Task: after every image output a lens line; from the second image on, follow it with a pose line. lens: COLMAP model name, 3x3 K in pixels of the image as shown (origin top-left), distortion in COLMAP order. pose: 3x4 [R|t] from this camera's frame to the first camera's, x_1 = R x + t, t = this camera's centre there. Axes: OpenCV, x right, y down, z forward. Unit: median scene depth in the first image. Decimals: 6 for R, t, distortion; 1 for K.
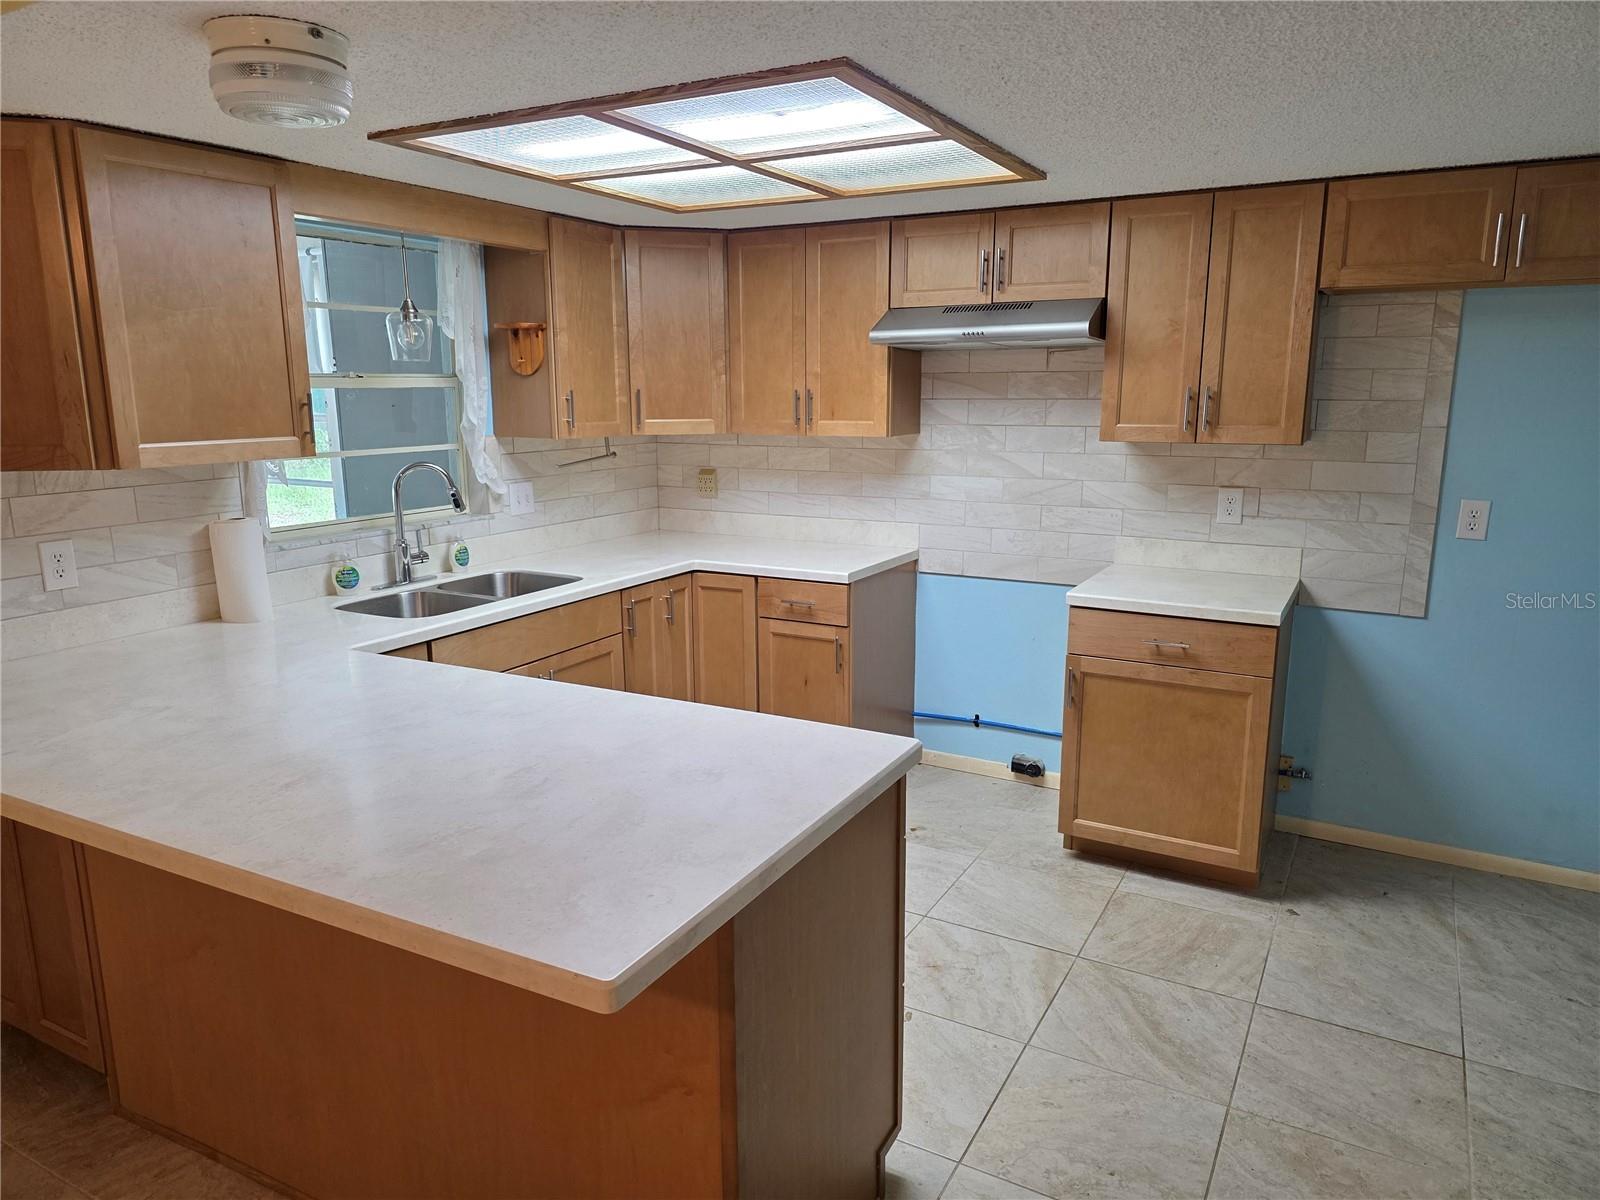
lens RADIAL K [[1063.3, 0, 807.1], [0, 1063.3, 594.2], [0, 0, 1]] dist [0.052052, -0.041073]
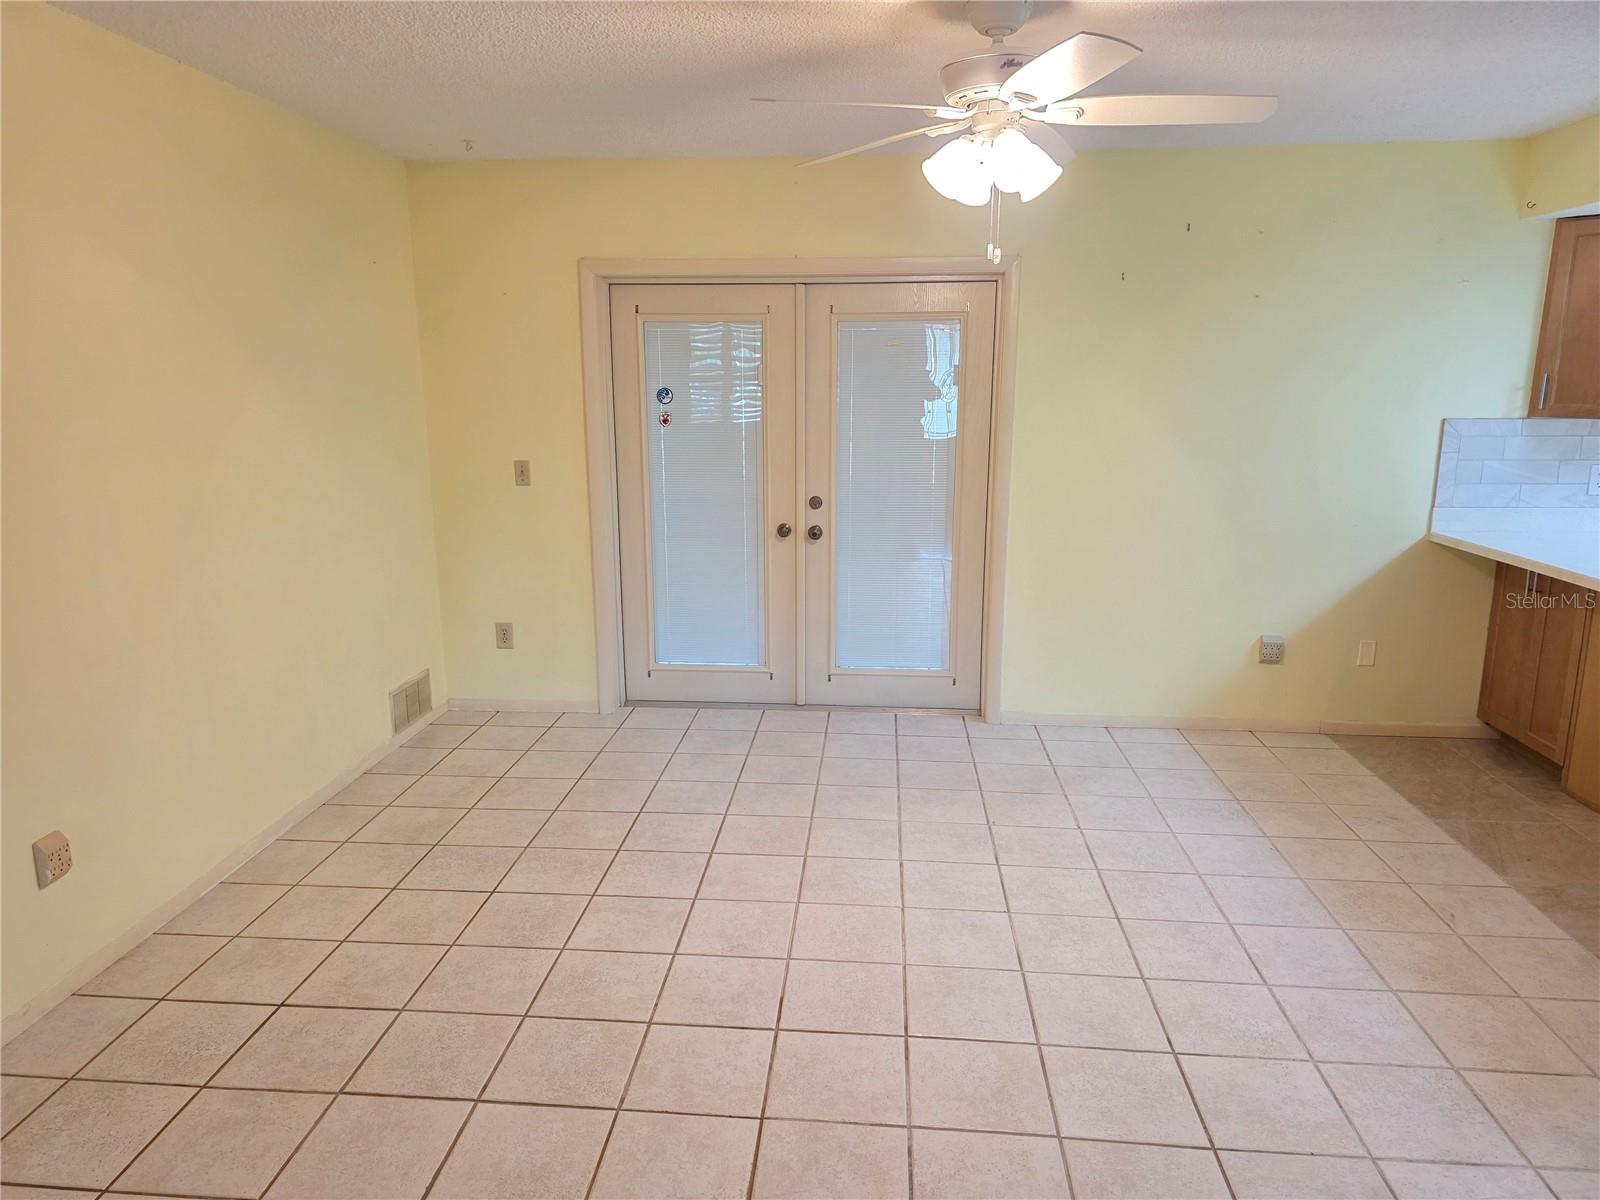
lens RADIAL K [[1063.3, 0, 799.2], [0, 1063.3, 591.3], [0, 0, 1]] dist [0.052052, -0.041073]
pose [[0.401309, 0.189113, -0.896207, 0.230055], [-0.177792, 0.975927, 0.126323, 0.105884], [0.898522, 0.108644, 0.425271, -0.554454]]
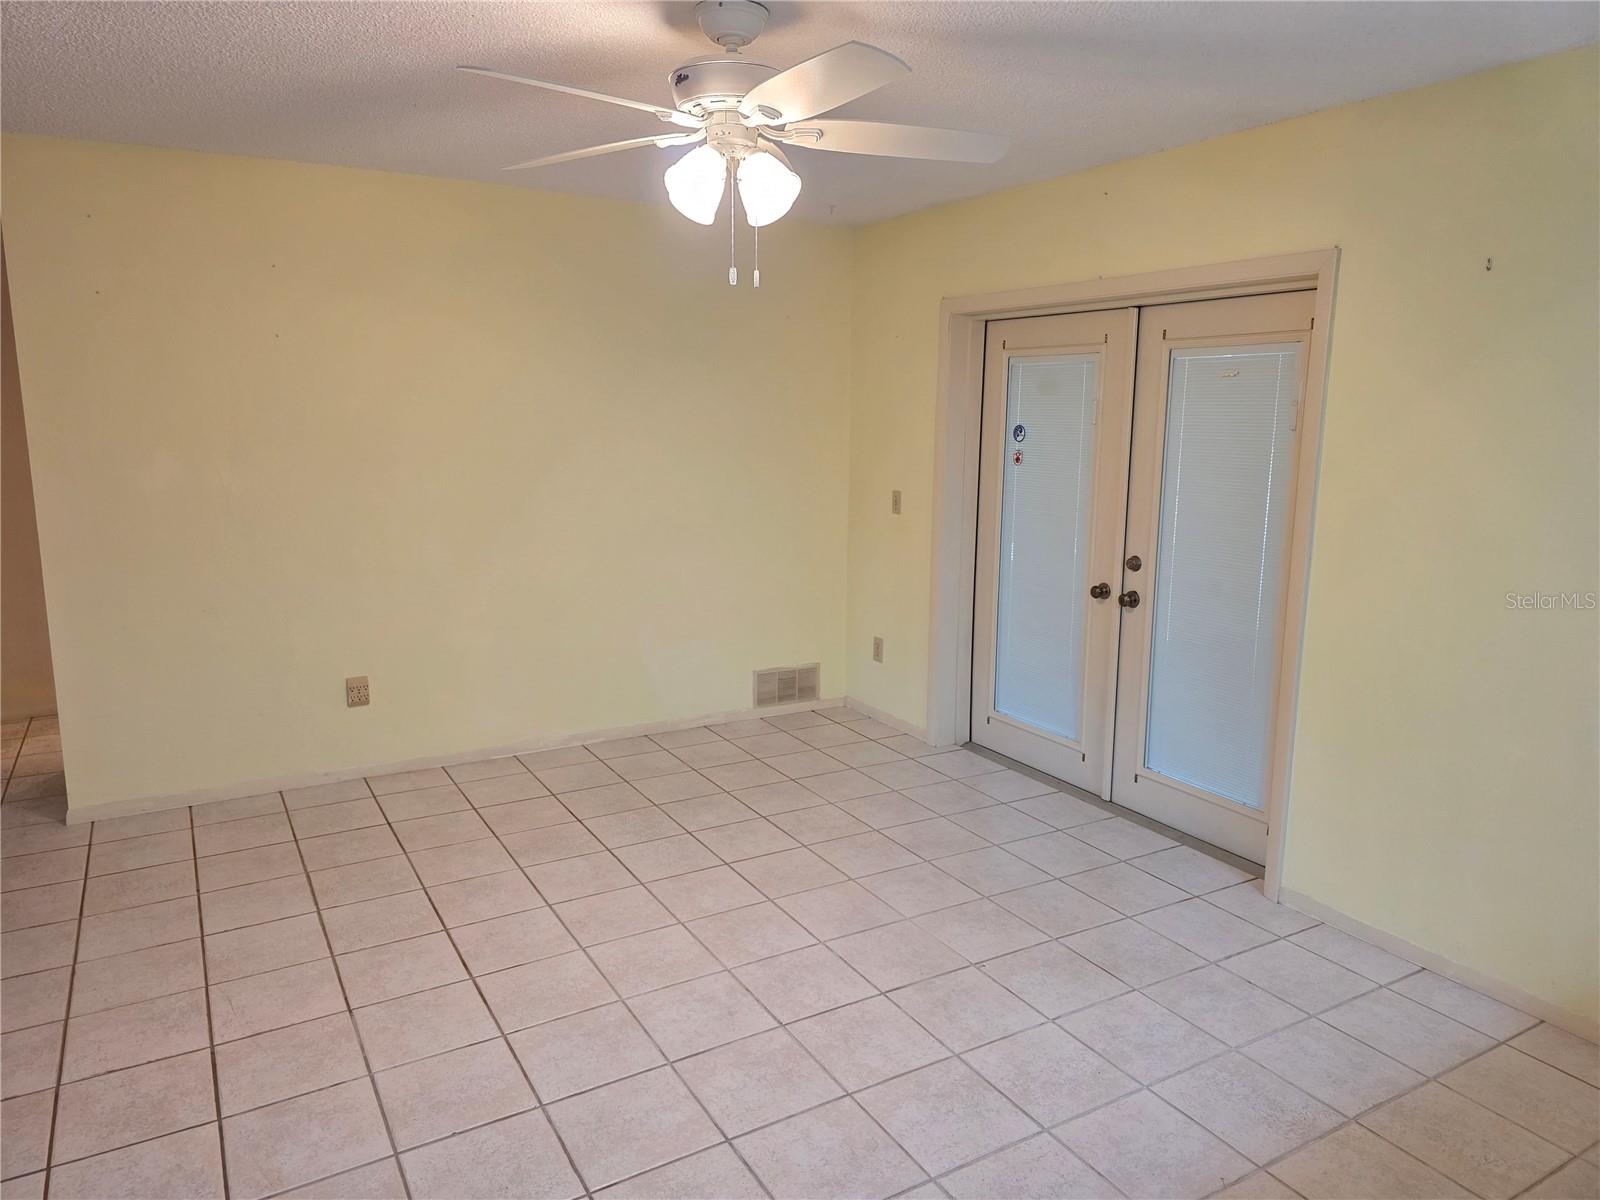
lens RADIAL K [[1063.3, 0, 805.8], [0, 1063.3, 596.0], [0, 0, 1]] dist [0.052052, -0.041073]
pose [[-0.510751, 0.146743, -0.847113, 0.154620], [-0.177069, 0.946246, 0.270676, -0.048422], [0.841297, 0.288245, -0.457312, 0.249988]]
